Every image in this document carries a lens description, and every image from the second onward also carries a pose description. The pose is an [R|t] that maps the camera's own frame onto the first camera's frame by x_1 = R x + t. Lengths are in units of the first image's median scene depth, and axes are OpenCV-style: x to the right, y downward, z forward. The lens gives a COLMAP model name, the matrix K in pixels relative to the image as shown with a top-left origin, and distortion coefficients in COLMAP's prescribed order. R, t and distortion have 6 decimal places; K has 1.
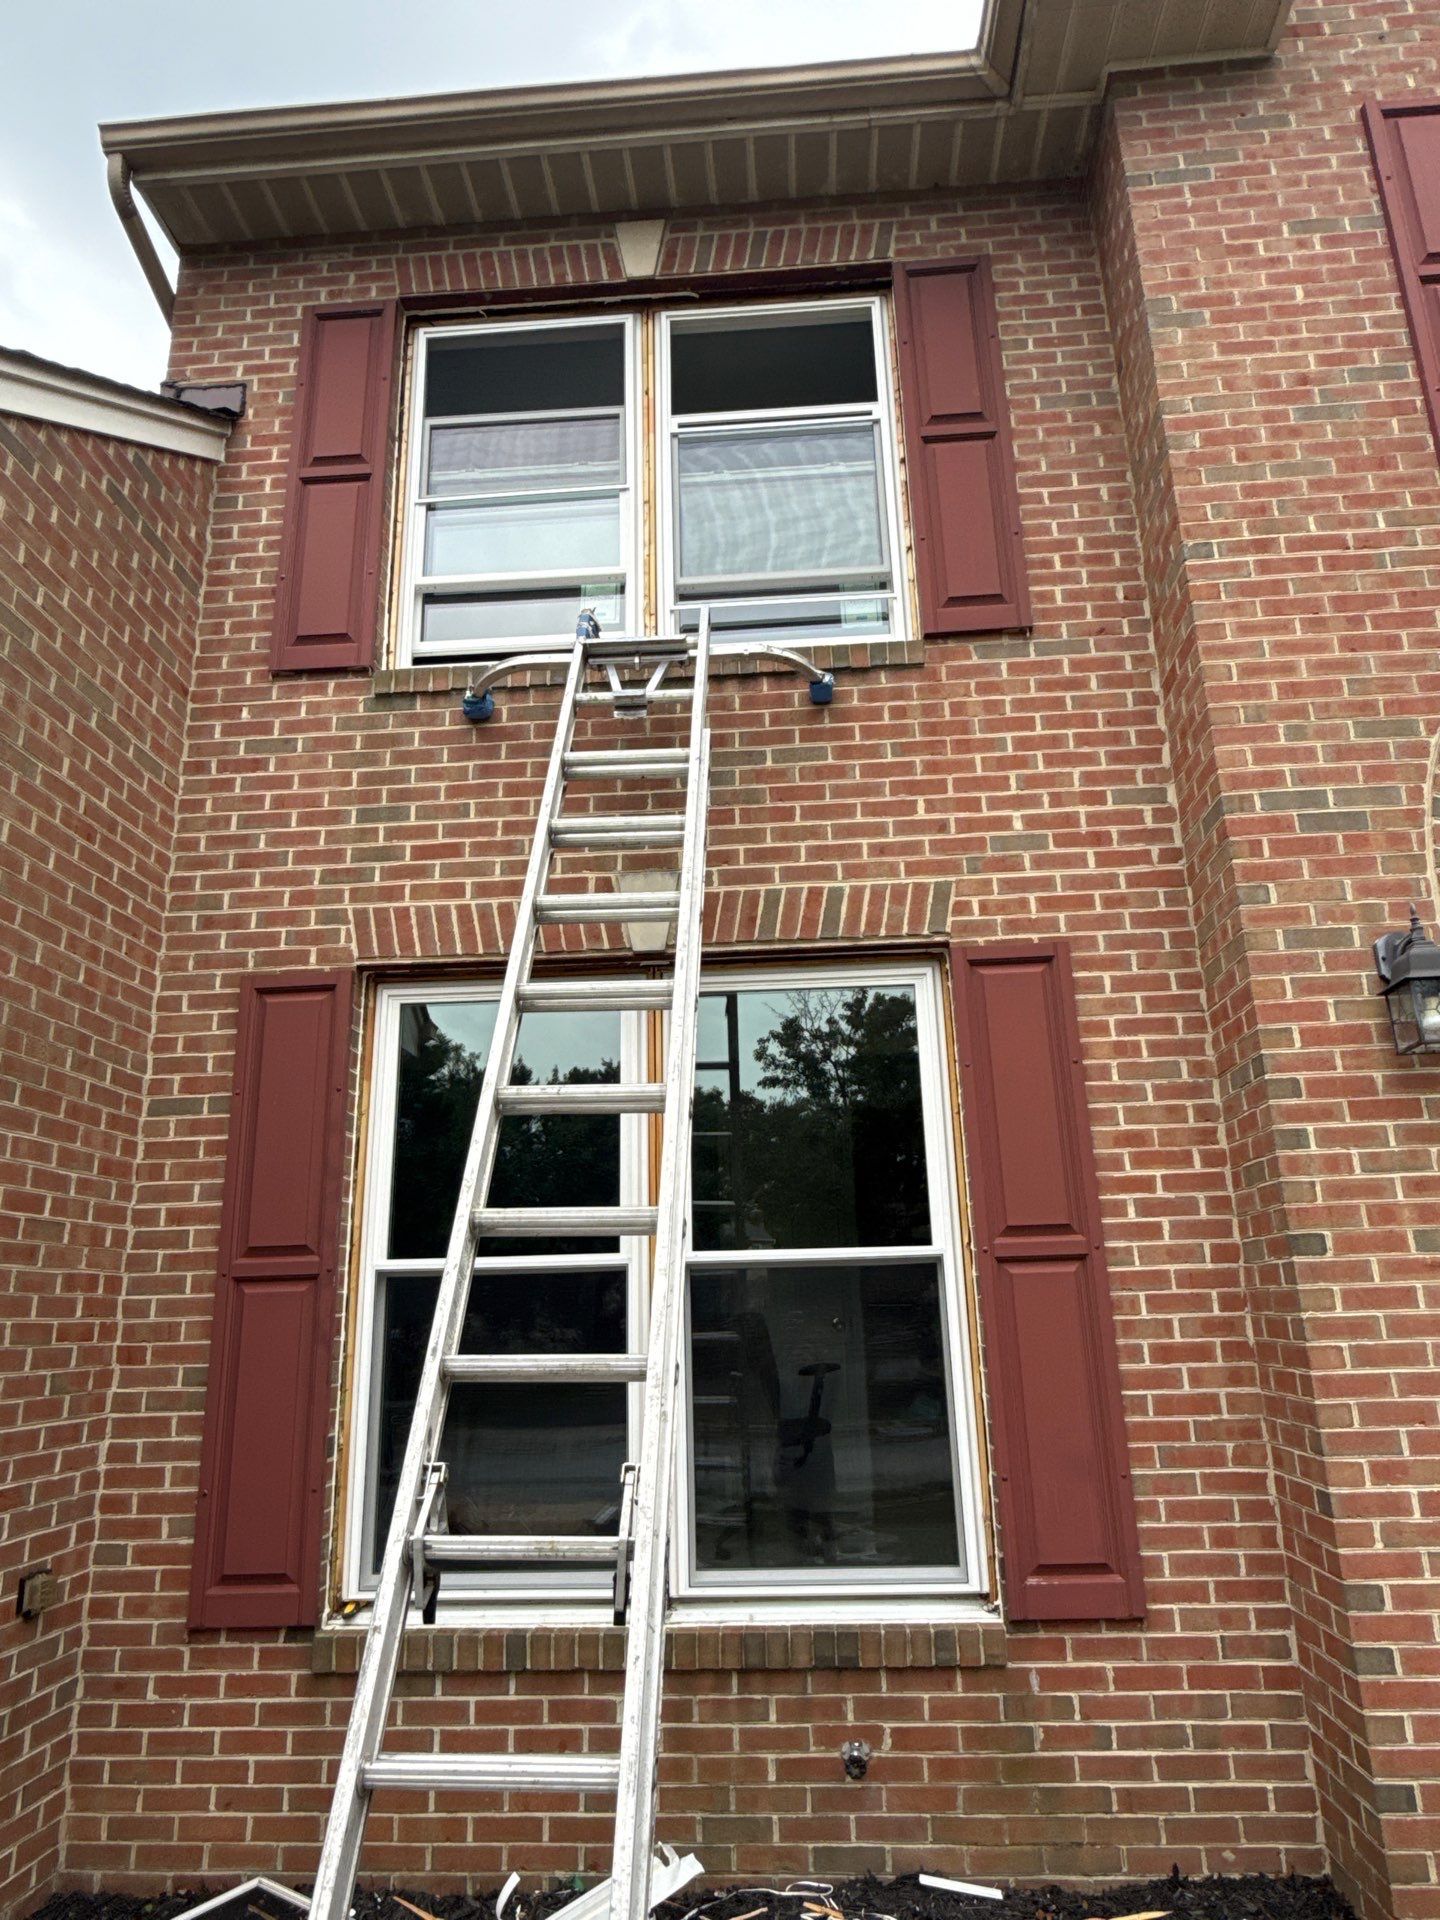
lens RADIAL K [[1210.9, 0, 720.0], [0, 1210.9, 960.0], [0, 0, 1]] dist [-0.000363, -0.000619]
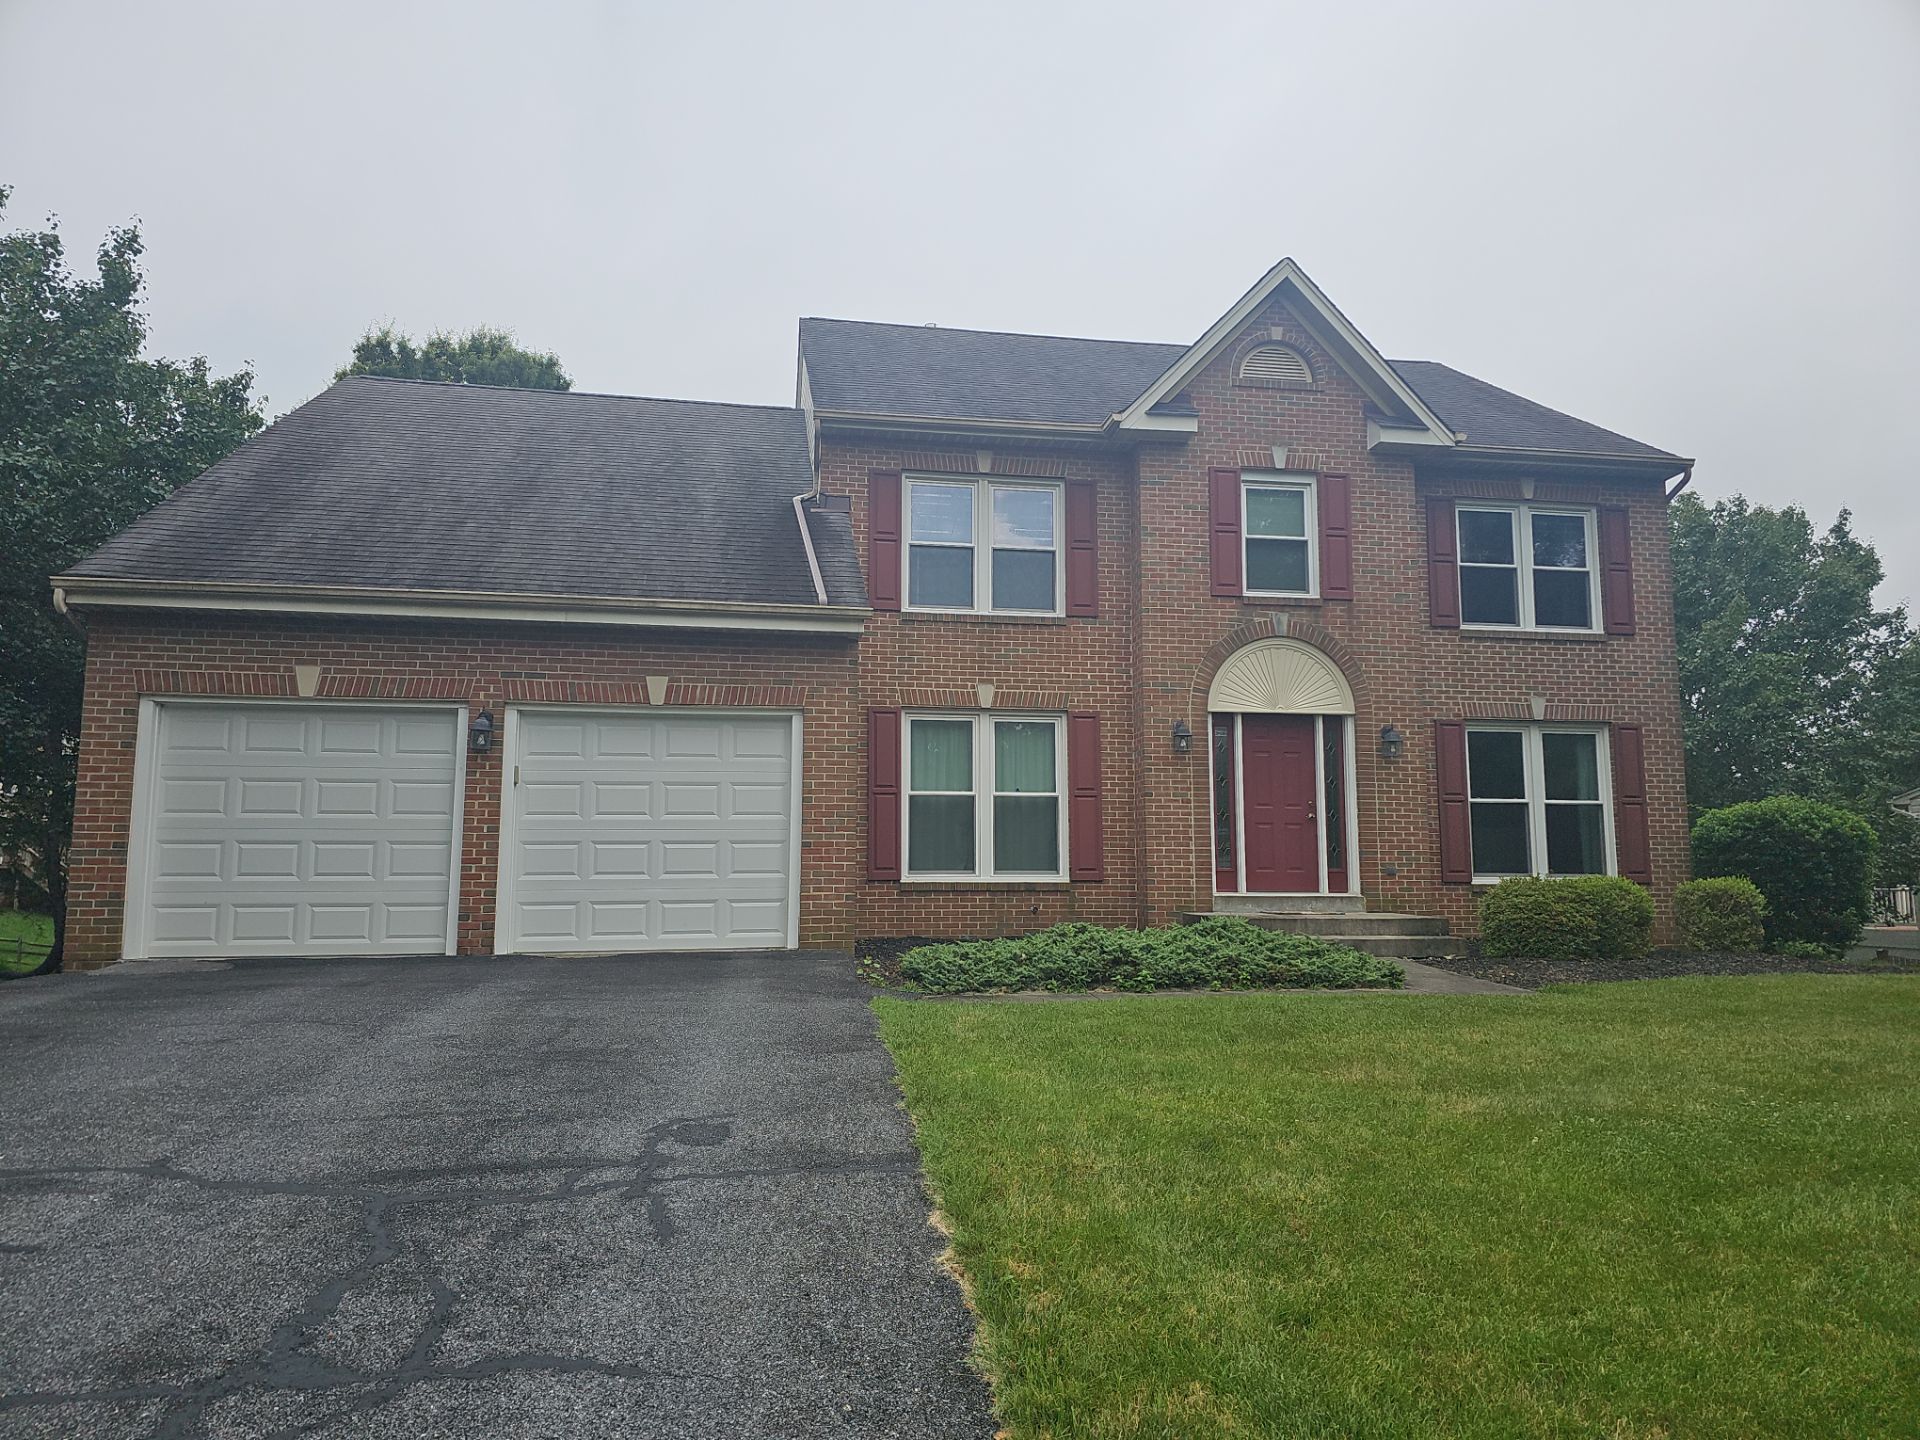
lens RADIAL K [[1214.1, 0, 953.8], [0, 1214.1, 739.1], [0, 0, 1]] dist [0.115607, -0.125390]
pose [[0.973872, 0.050747, 0.221355, -0.906644], [-0.087171, 0.983580, 0.158025, -0.456782], [-0.209701, -0.173192, 0.962305, -2.340781]]
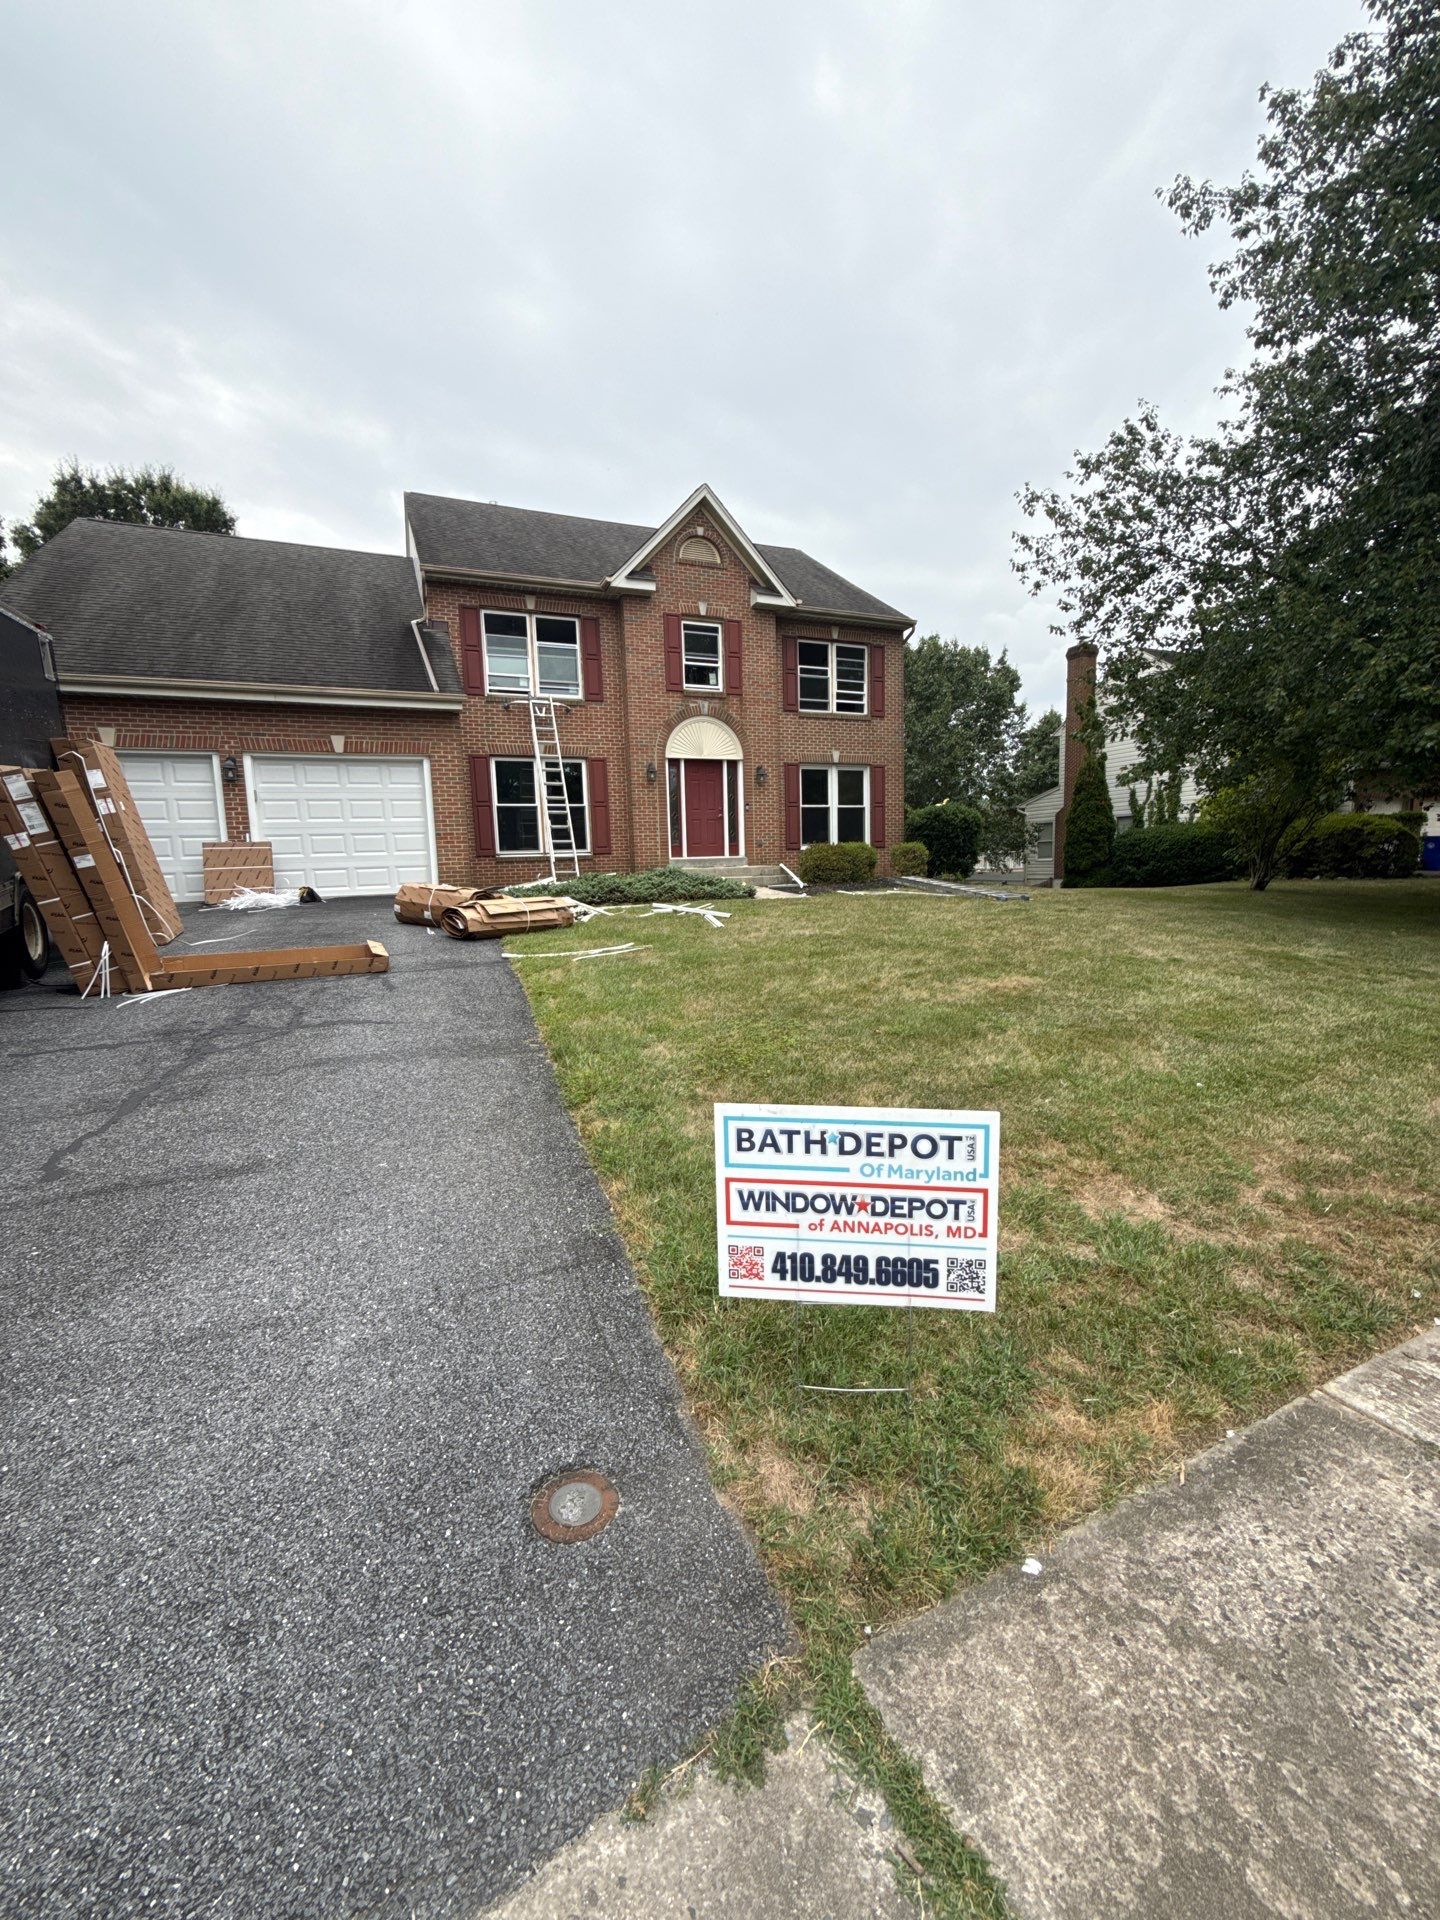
lens RADIAL K [[763.6, 0, 712.3], [0, 763.6, 963.2], [0, 0, 1]] dist [-0.003470, 0.003707]
pose [[0.900773, -0.056031, 0.430661, -0.973205], [-0.114394, 0.926012, 0.359744, -0.509485], [-0.418954, -0.373313, 0.827717, -2.886339]]
